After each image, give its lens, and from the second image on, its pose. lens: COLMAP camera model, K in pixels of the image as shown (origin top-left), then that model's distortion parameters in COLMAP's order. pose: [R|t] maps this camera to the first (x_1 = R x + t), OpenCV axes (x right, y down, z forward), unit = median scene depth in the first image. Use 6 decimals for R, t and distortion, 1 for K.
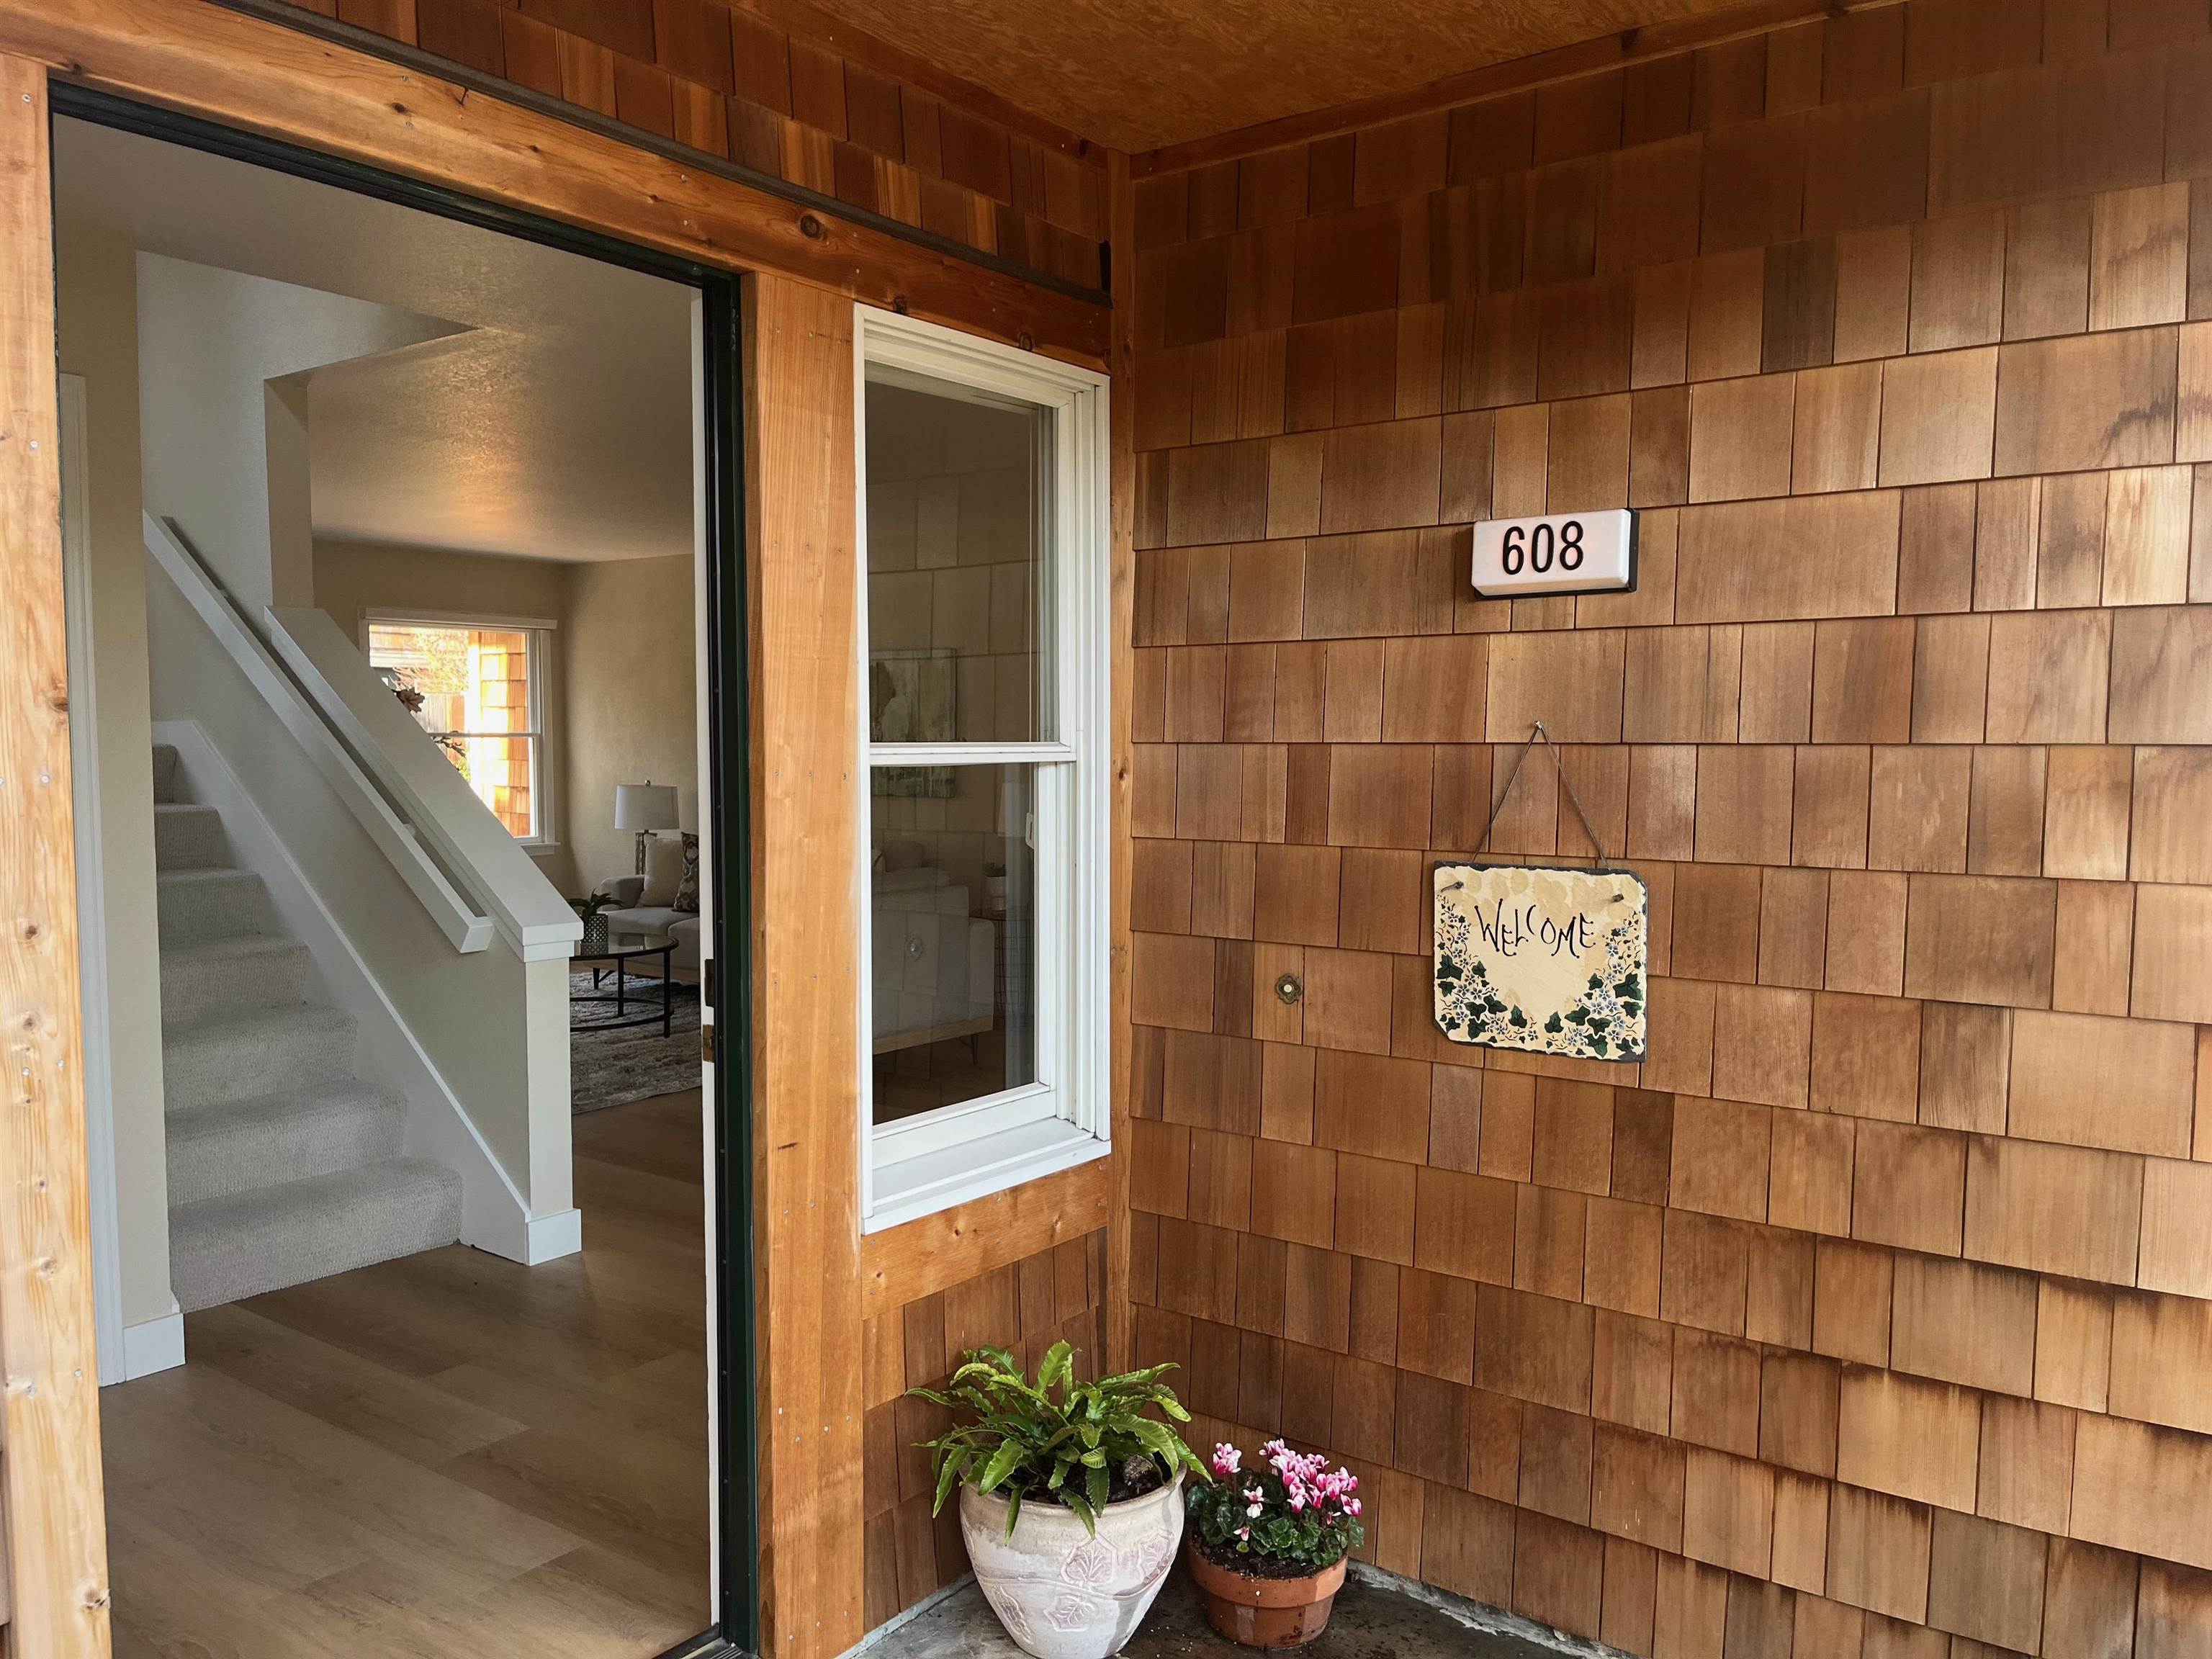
lens RADIAL K [[1657.7, 0, 1104.2], [0, 1657.7, 837.0], [0, 0, 1]] dist [0.060551, -0.087612]
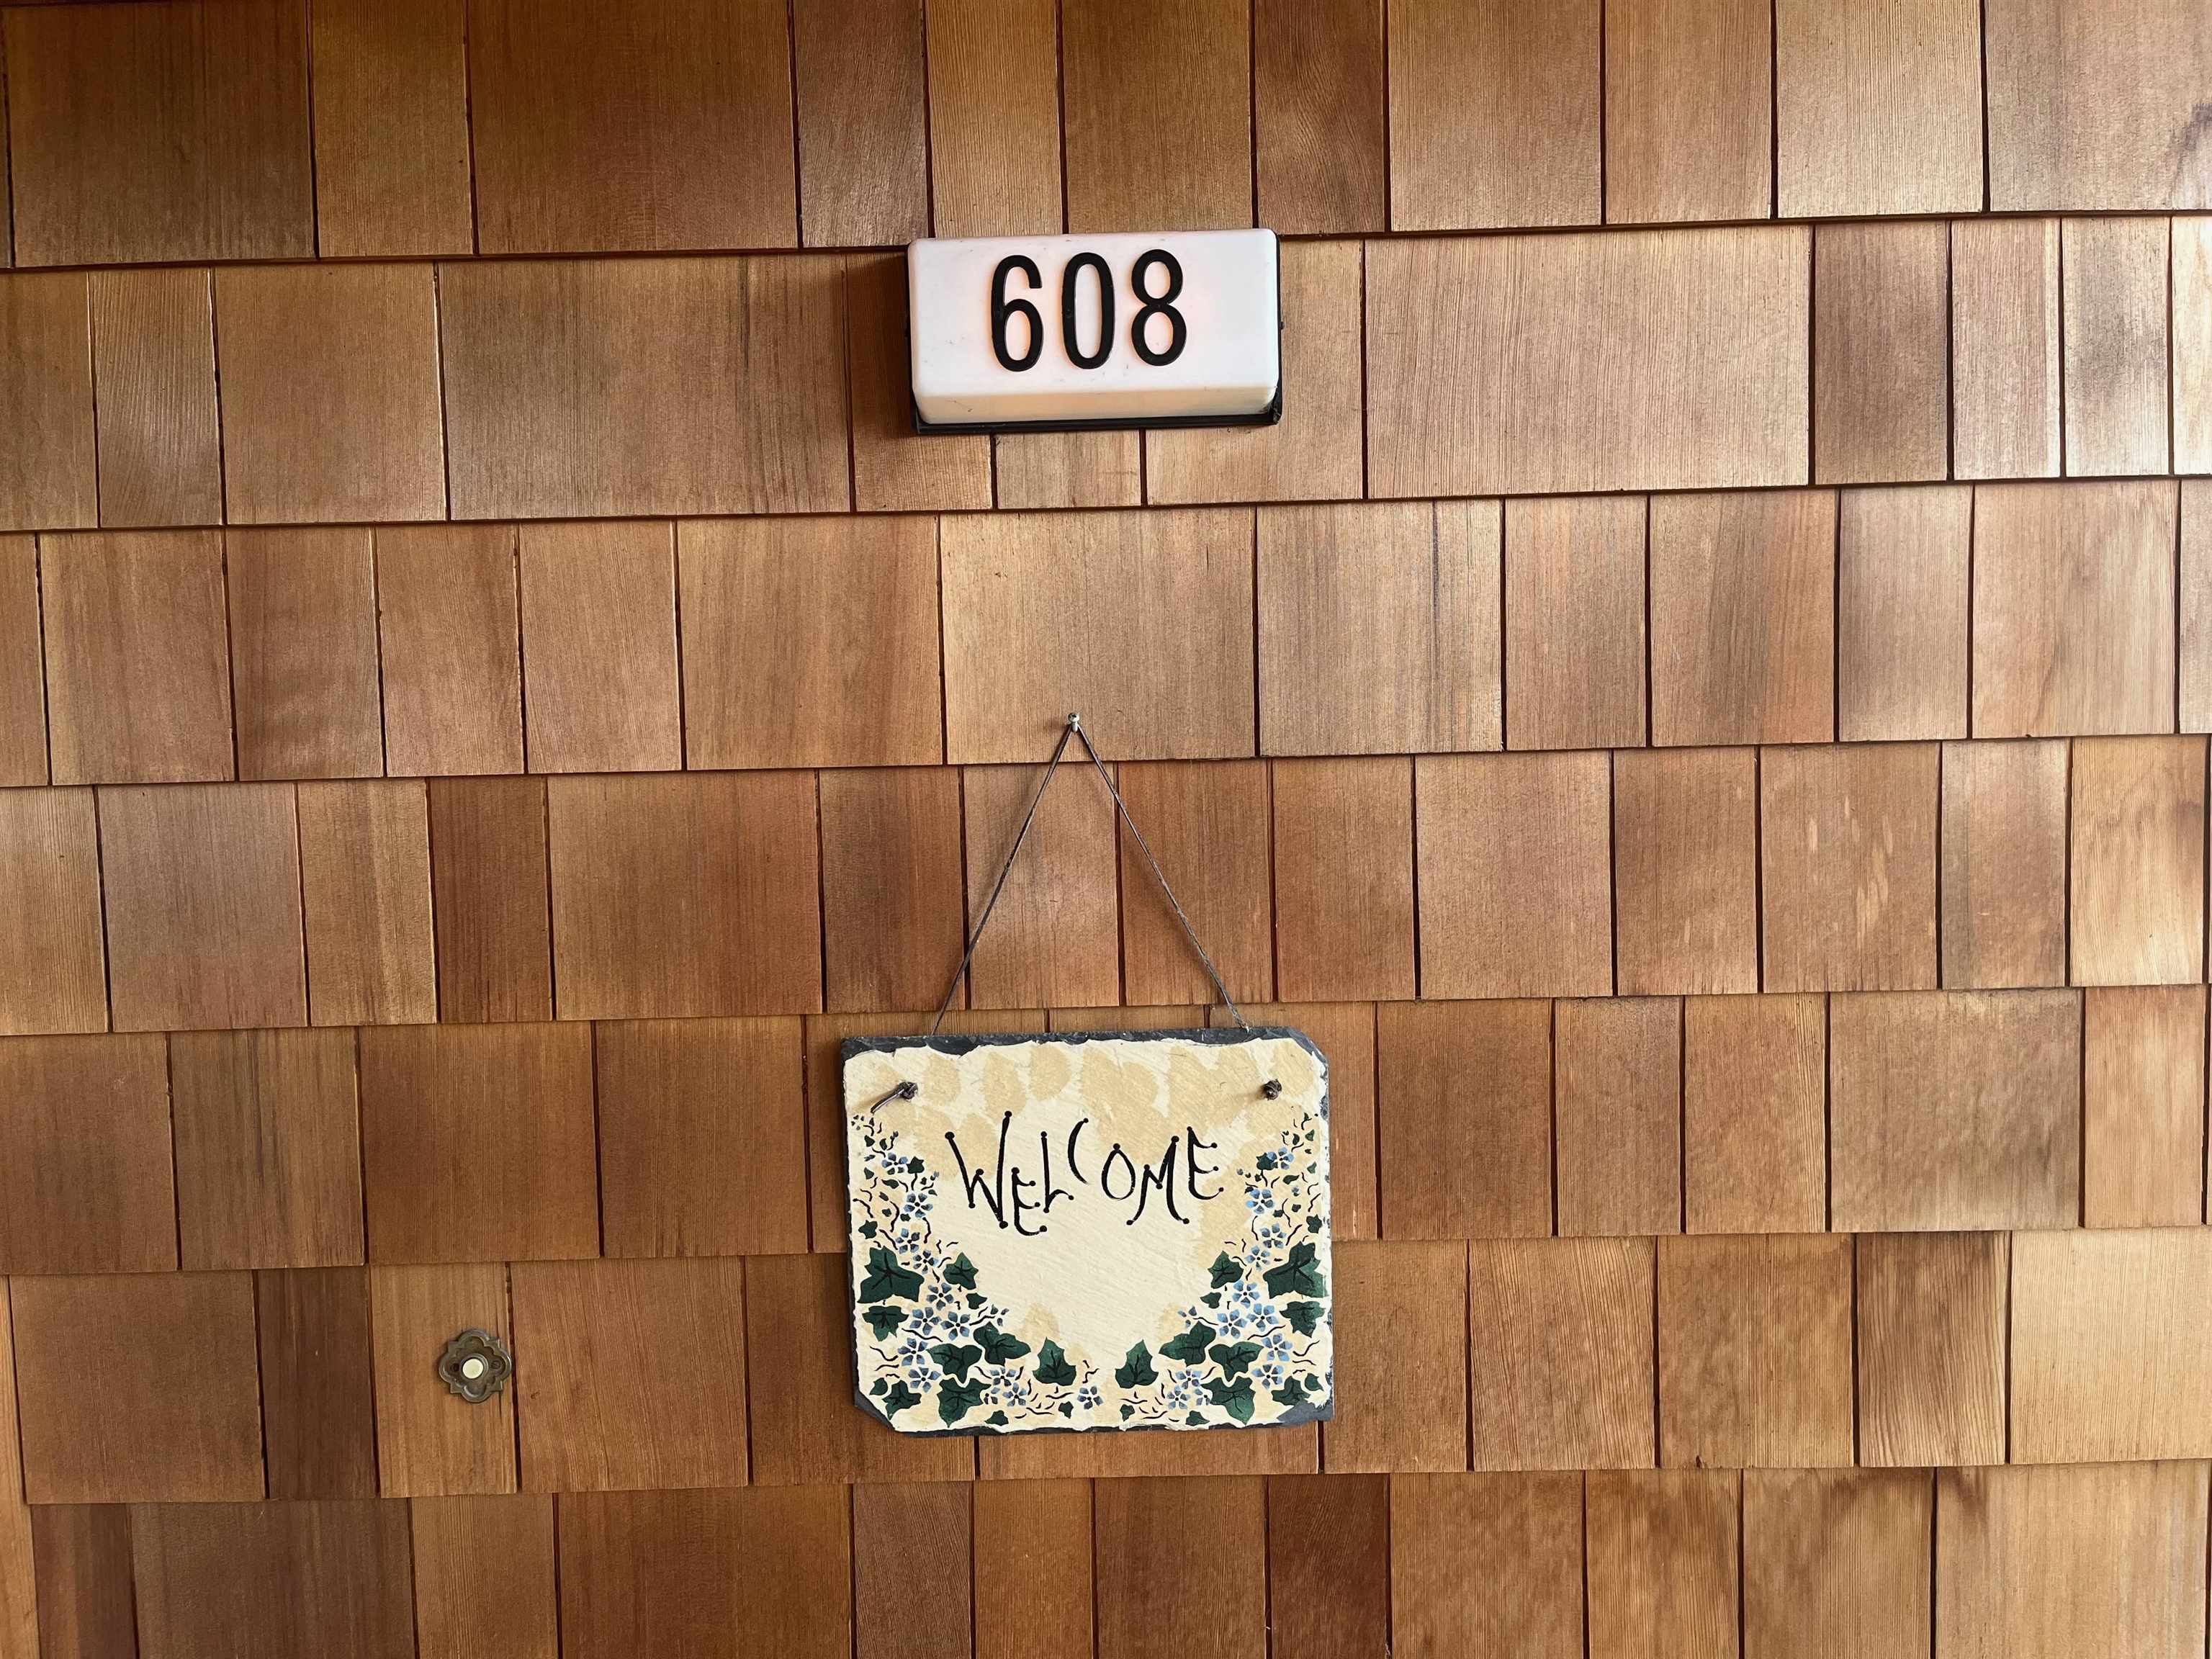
lens RADIAL K [[1657.7, 0, 1106.4], [0, 1657.7, 825.4], [0, 0, 1]] dist [0.060551, -0.087612]
pose [[0.805425, -0.083450, 0.586794, 0.005171], [0.060903, 0.996451, 0.058113, -0.067019], [-0.589561, -0.011068, 0.807648, 0.657043]]
